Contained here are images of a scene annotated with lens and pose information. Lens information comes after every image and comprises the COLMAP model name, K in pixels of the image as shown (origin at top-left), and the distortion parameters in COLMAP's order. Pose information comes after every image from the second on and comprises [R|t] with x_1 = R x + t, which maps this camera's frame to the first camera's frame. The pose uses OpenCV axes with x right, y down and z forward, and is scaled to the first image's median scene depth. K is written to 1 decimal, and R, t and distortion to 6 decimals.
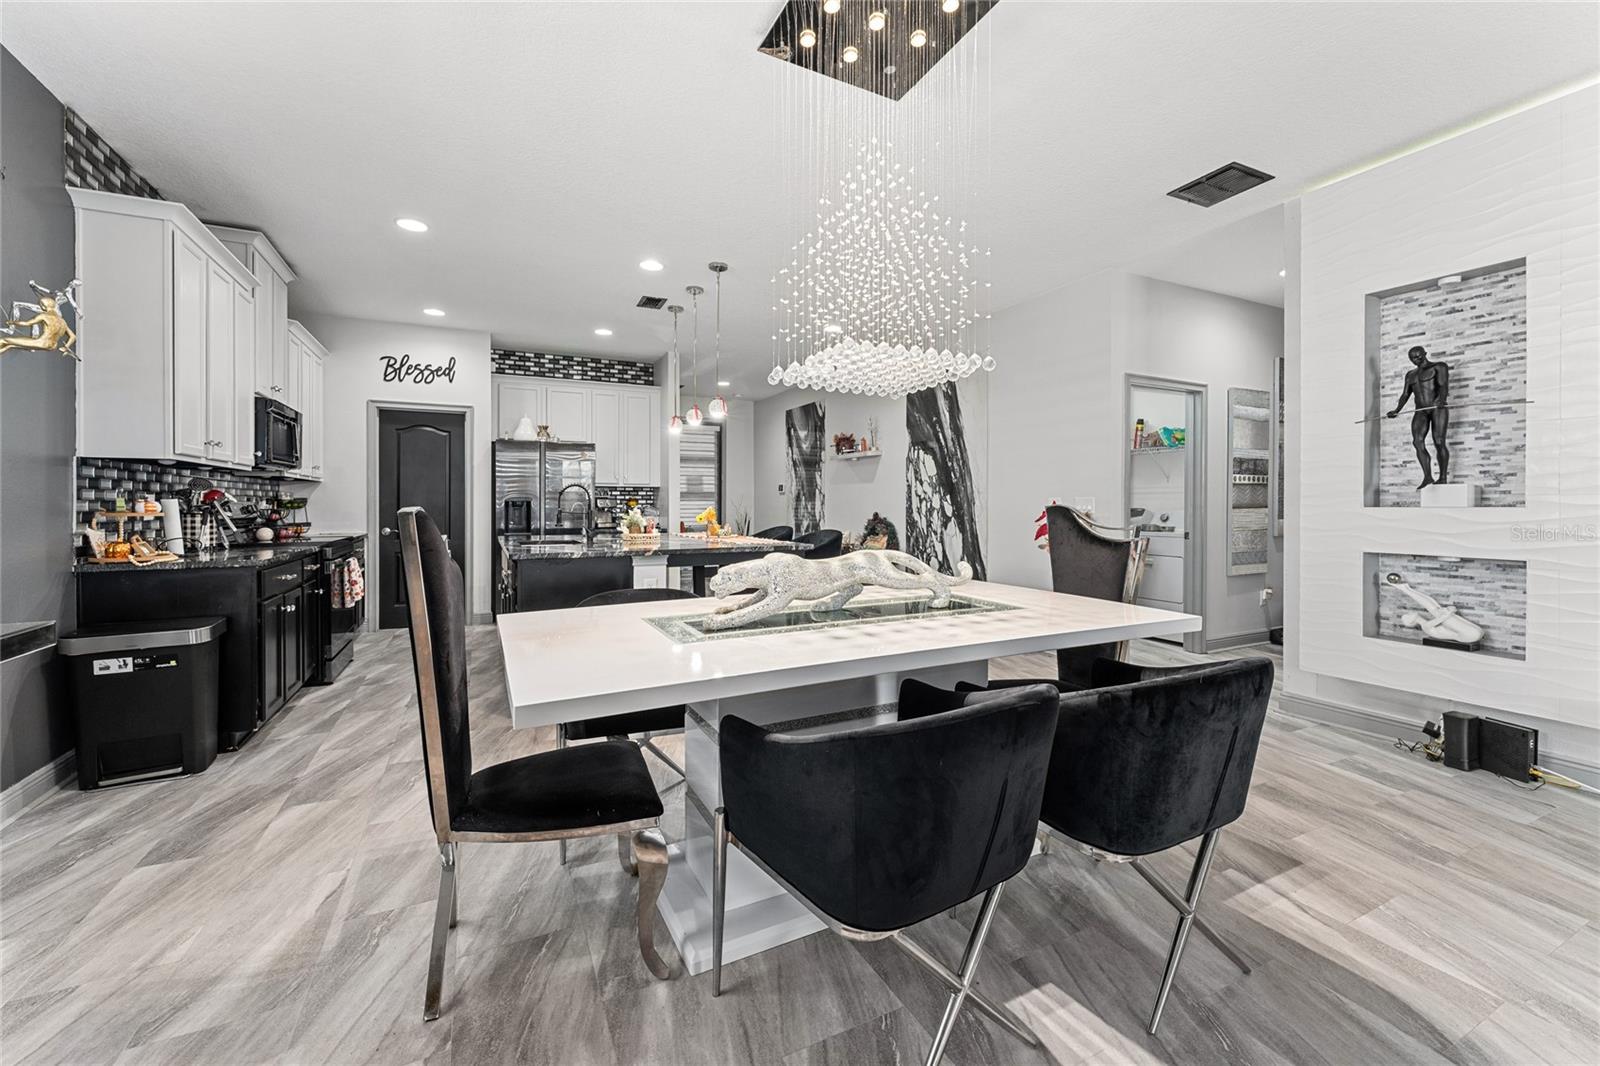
lens RADIAL K [[645.2, 0, 799.9], [0, 645.2, 501.8], [0, 0, 1]] dist [-0.000867, 0.000052]
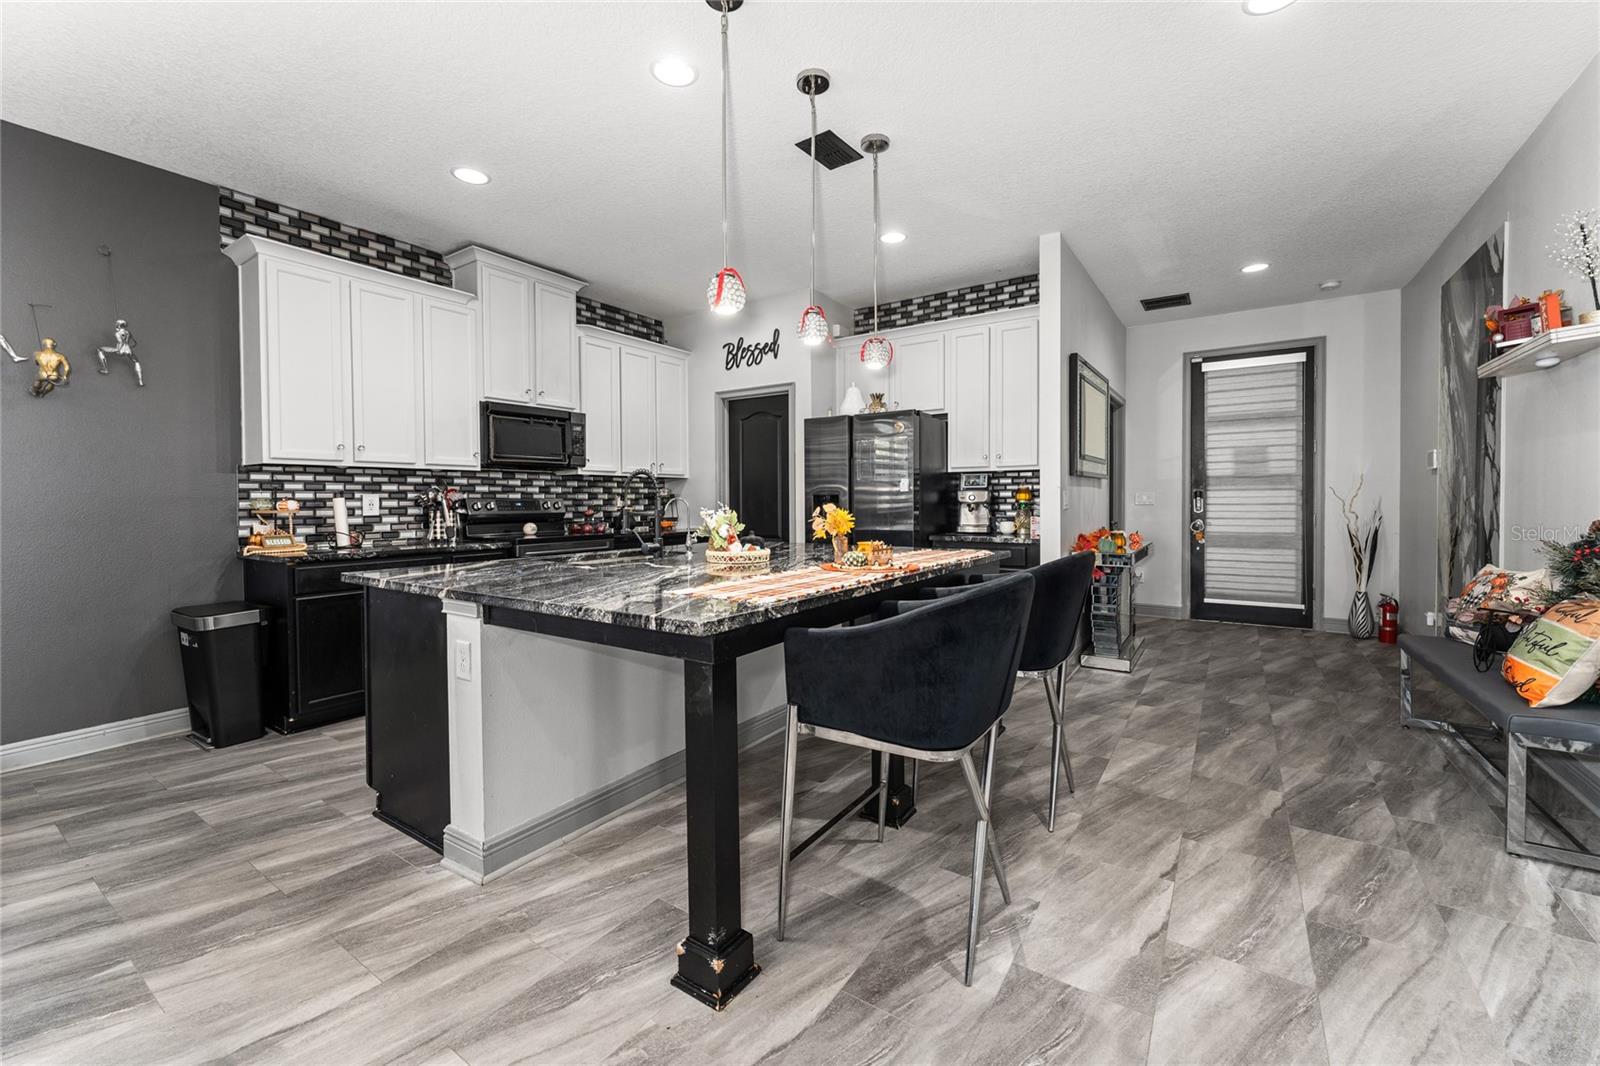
lens RADIAL K [[644.1, 0, 802.7], [0, 644.1, 507.8], [0, 0, 1]] dist [0.000689, 0.000131]
pose [[0.494294, 0.009433, -0.869243, 0.414650], [0.009381, 0.999825, 0.016184, 0.002845], [0.869244, -0.016154, 0.494119, 1.085035]]
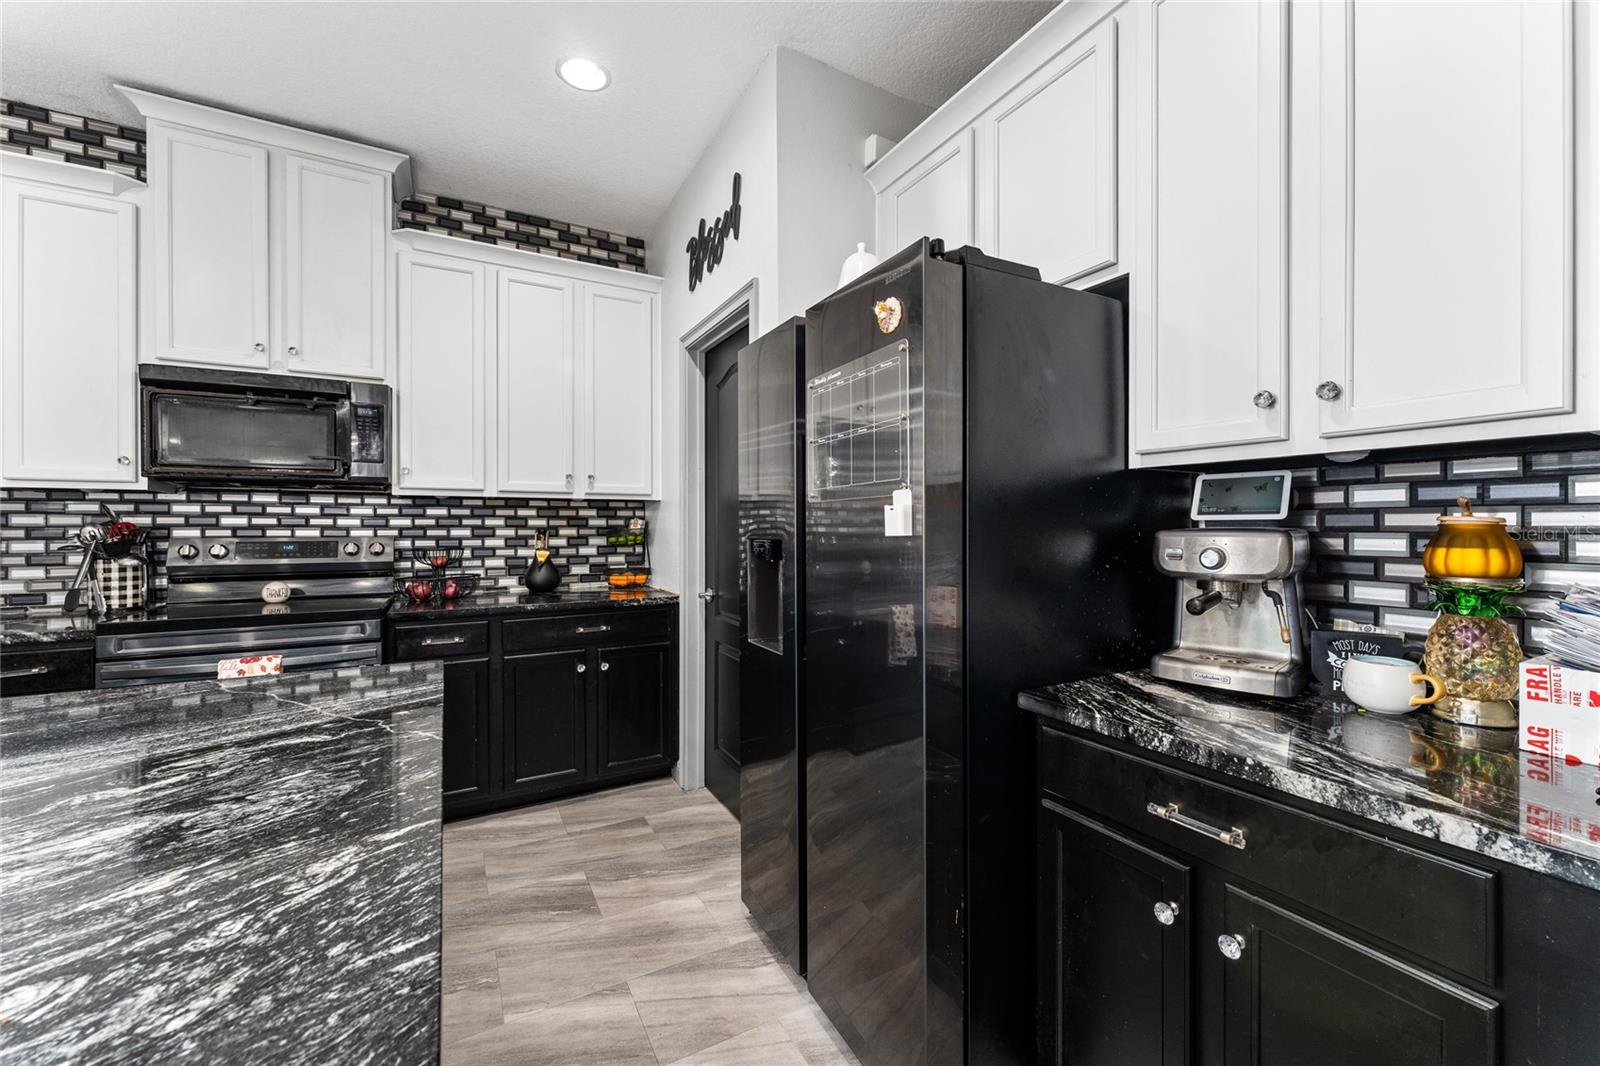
lens RADIAL K [[651.6, 0, 800.0], [0, 651.6, 533.0], [0, 0, 1]] dist [-0.000908, -0.000053]
pose [[0.029061, -0.000926, -0.999577, -0.250575], [-0.000631, 0.999999, -0.000945, -0.006858], [0.999577, 0.000658, 0.029060, 1.850568]]
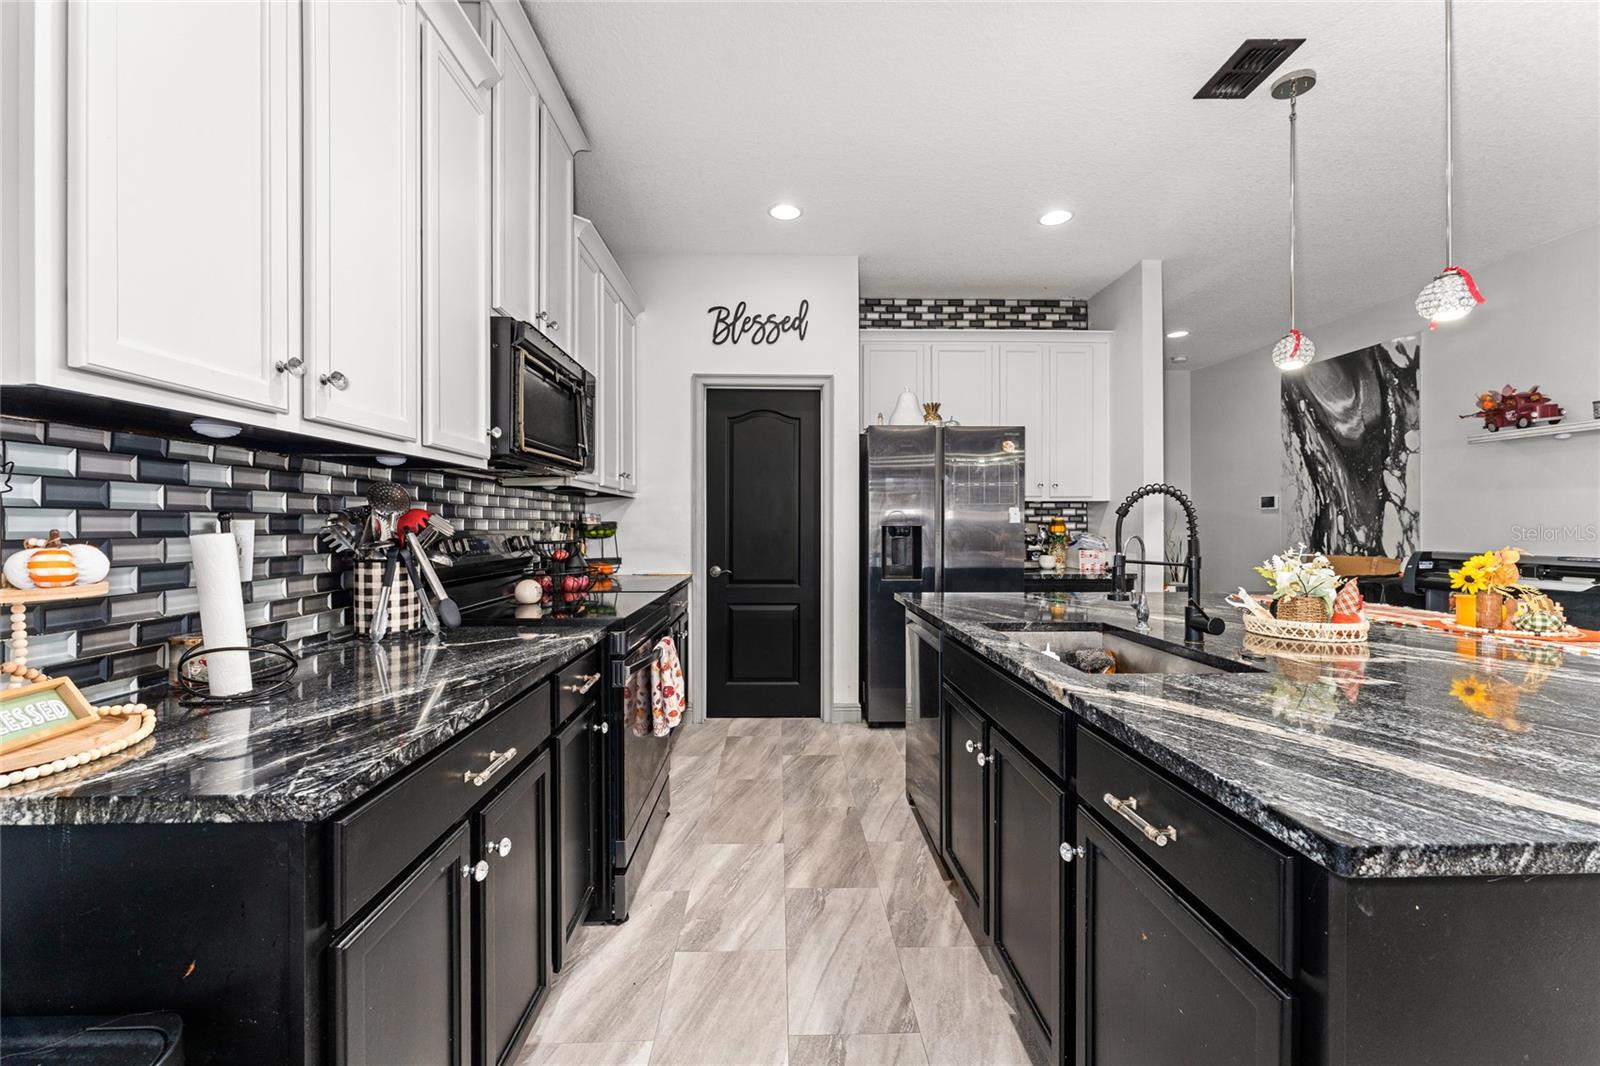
lens RADIAL K [[643.9, 0, 803.7], [0, 643.9, 517.8], [0, 0, 1]] dist [-0.000150, 0.000109]
pose [[0.912080, -0.003534, -0.409997, -0.504574], [0.001117, 0.999981, -0.006136, -0.009528], [0.410011, 0.005139, 0.912066, 0.759850]]
